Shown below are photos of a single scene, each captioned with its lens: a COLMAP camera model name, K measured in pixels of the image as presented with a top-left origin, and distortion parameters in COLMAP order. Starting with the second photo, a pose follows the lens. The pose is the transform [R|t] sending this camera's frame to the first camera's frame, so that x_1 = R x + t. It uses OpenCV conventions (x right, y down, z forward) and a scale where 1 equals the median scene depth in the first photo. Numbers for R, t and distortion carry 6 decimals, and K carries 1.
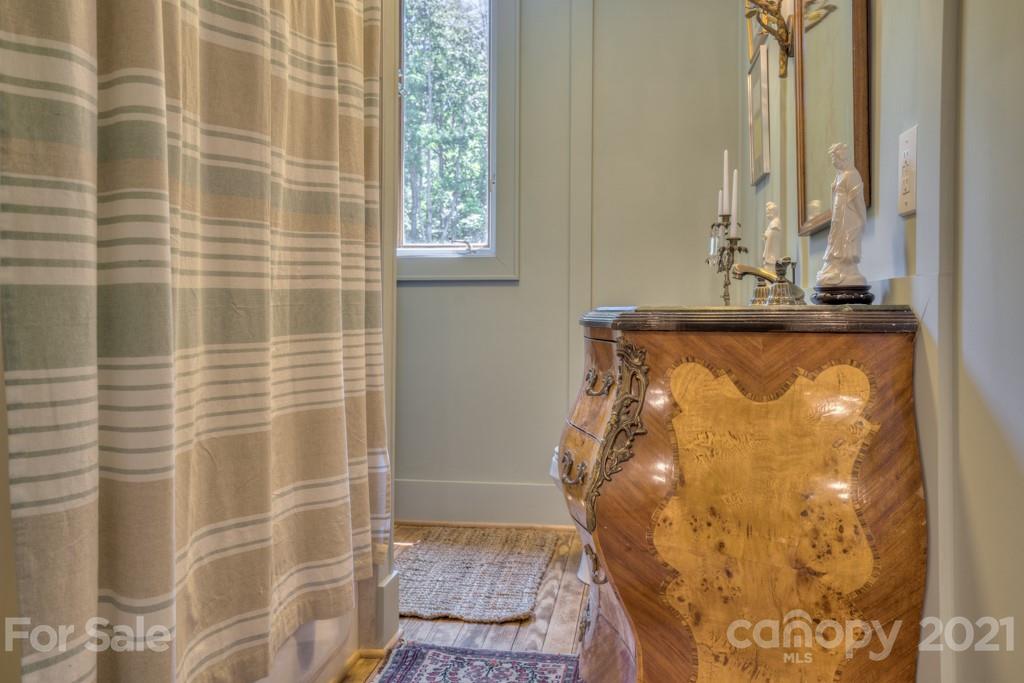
lens RADIAL K [[828.2, 0, 512.0], [0, 828.2, 341.5], [0, 0, 1]] dist [-0.000719, -0.000098]
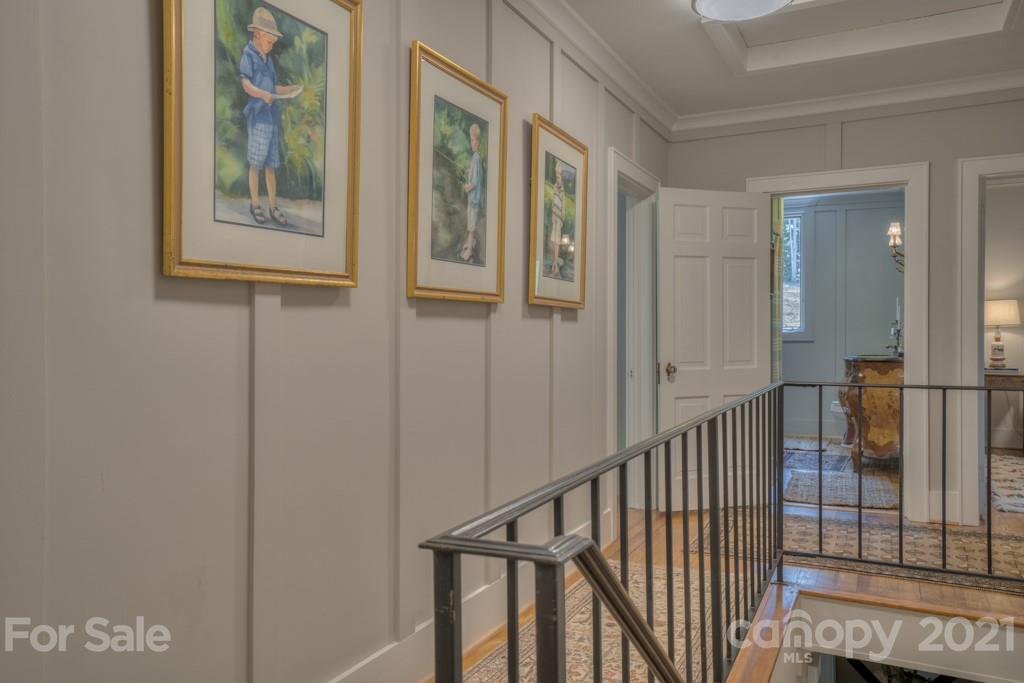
lens RADIAL K [[740.4, 0, 512.0], [0, 740.4, 341.5], [0, 0, 1]] dist [0.003212, 0.001071]
pose [[0.948661, -0.004124, -0.316269, -0.390406], [-0.006295, 0.999471, -0.031914, 0.018870], [0.316233, 0.032266, 0.948133, -3.742277]]
